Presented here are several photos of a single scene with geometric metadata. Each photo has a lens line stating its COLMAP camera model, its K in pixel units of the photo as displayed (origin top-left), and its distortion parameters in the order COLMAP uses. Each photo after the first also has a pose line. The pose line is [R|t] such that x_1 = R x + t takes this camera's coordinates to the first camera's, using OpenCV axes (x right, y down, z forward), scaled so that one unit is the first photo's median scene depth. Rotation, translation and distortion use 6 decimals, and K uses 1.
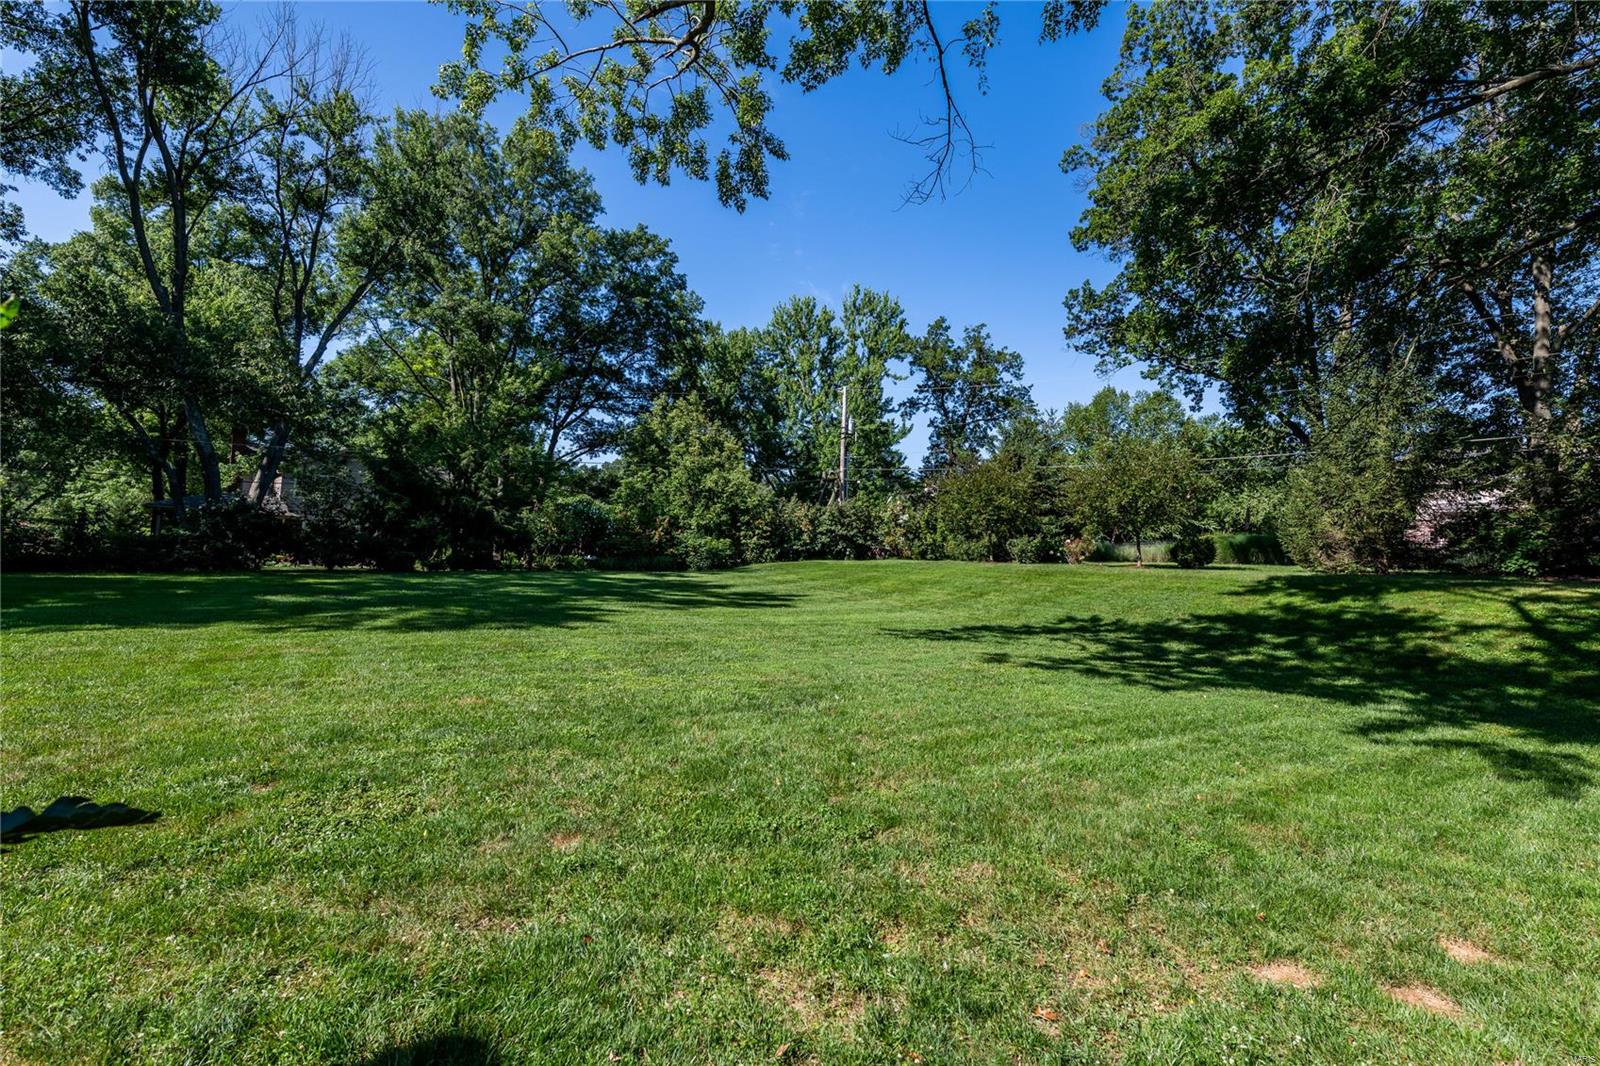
lens RADIAL K [[750.7, 0, 796.3], [0, 750.7, 531.1], [0, 0, 1]] dist [-0.003532, -0.000492]
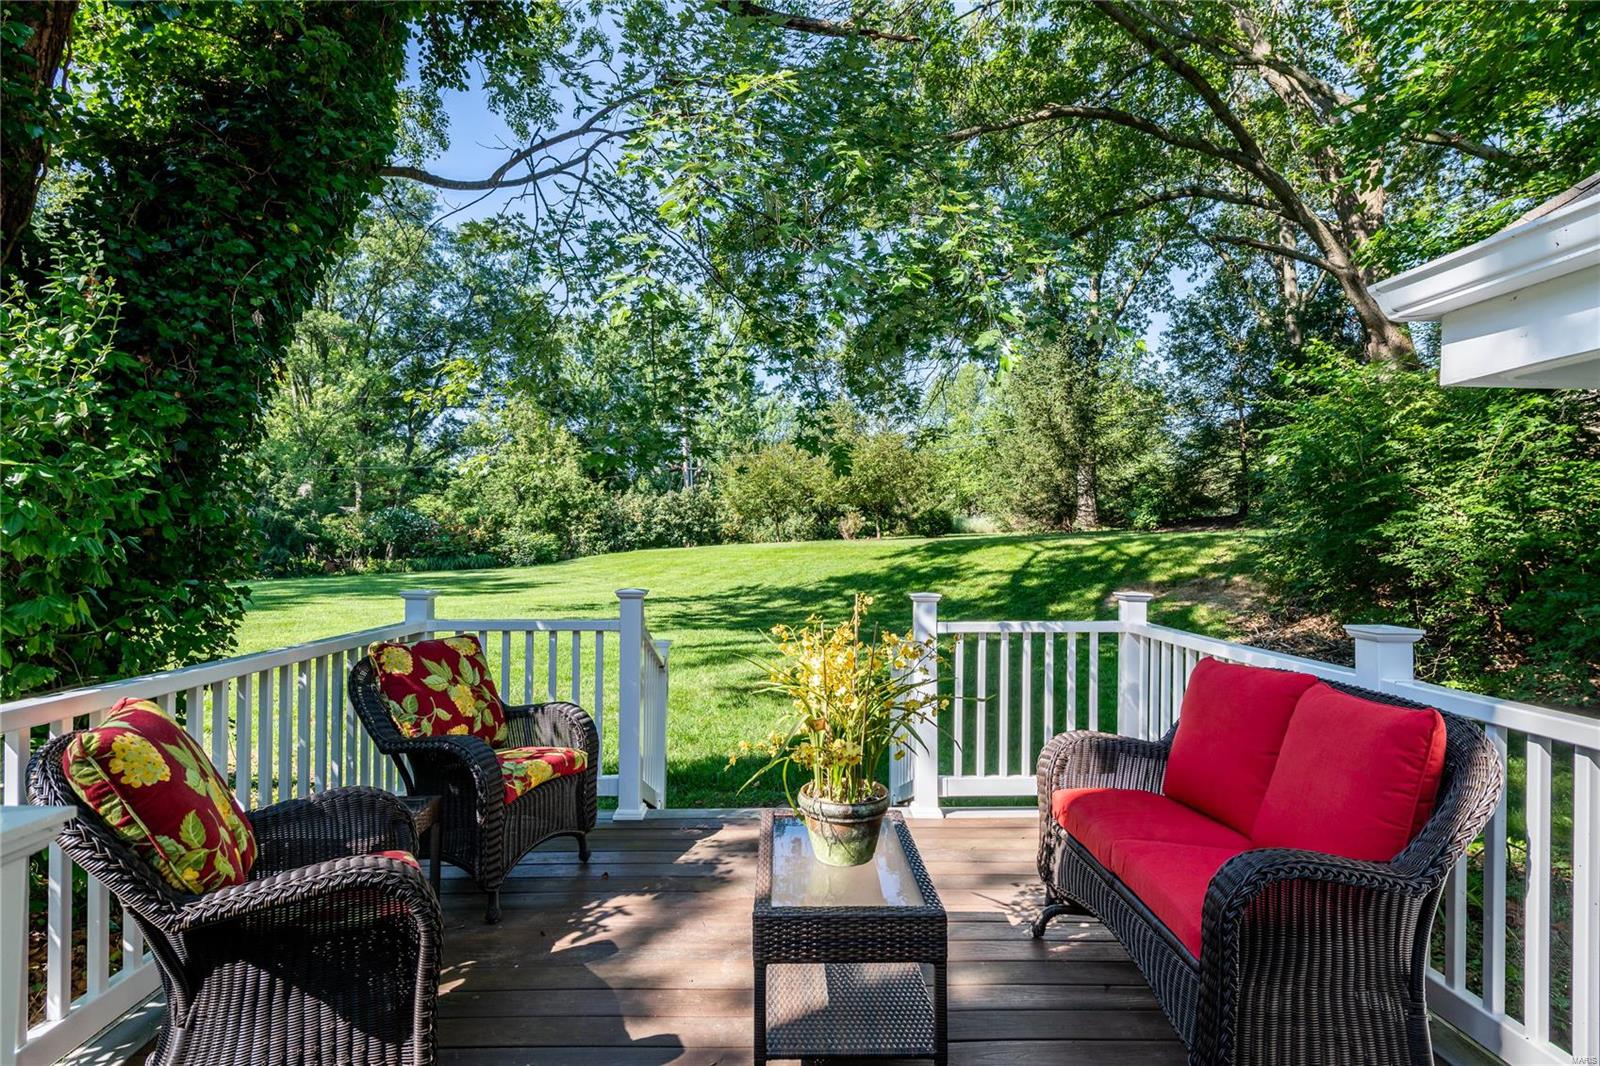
lens RADIAL K [[827.9, 0, 807.6], [0, 827.9, 534.2], [0, 0, 1]] dist [0.006575, -0.001805]
pose [[0.998178, -0.054489, 0.025913, 0.251419], [0.053980, 0.998343, 0.019956, 0.007855], [-0.026958, -0.018520, 0.999465, -0.155270]]
